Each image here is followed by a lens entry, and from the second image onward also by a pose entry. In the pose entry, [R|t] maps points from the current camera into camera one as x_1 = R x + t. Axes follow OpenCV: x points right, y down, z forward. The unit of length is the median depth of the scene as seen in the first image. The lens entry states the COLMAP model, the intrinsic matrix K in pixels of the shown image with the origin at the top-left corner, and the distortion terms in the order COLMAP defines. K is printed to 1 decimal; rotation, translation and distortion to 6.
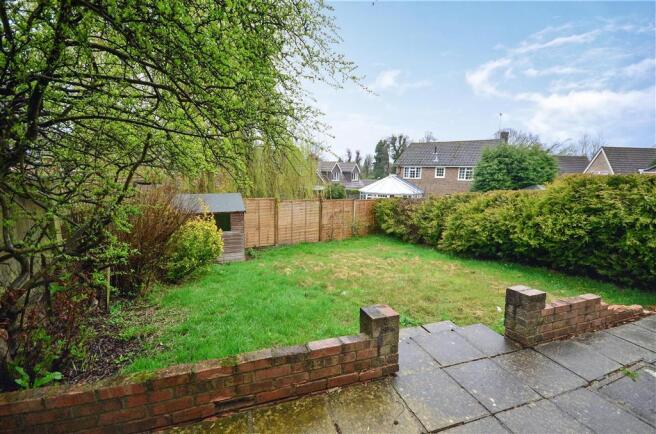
lens RADIAL K [[292.3, 0, 326.9], [0, 292.3, 215.8], [0, 0, 1]] dist [-0.001337, -0.002215]
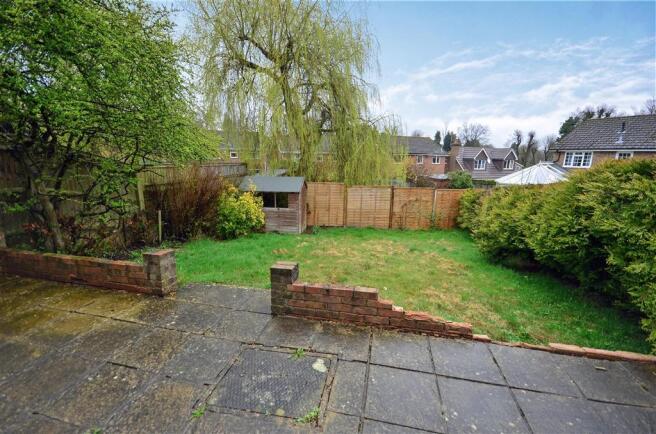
lens RADIAL K [[292.3, 0, 325.8], [0, 292.3, 218.4], [0, 0, 1]] dist [-0.001337, -0.002215]
pose [[0.851089, 0.100001, -0.515409, 0.304435], [-0.074289, 0.994754, 0.070332, -0.001291], [0.519739, -0.021570, 0.854053, 0.034823]]
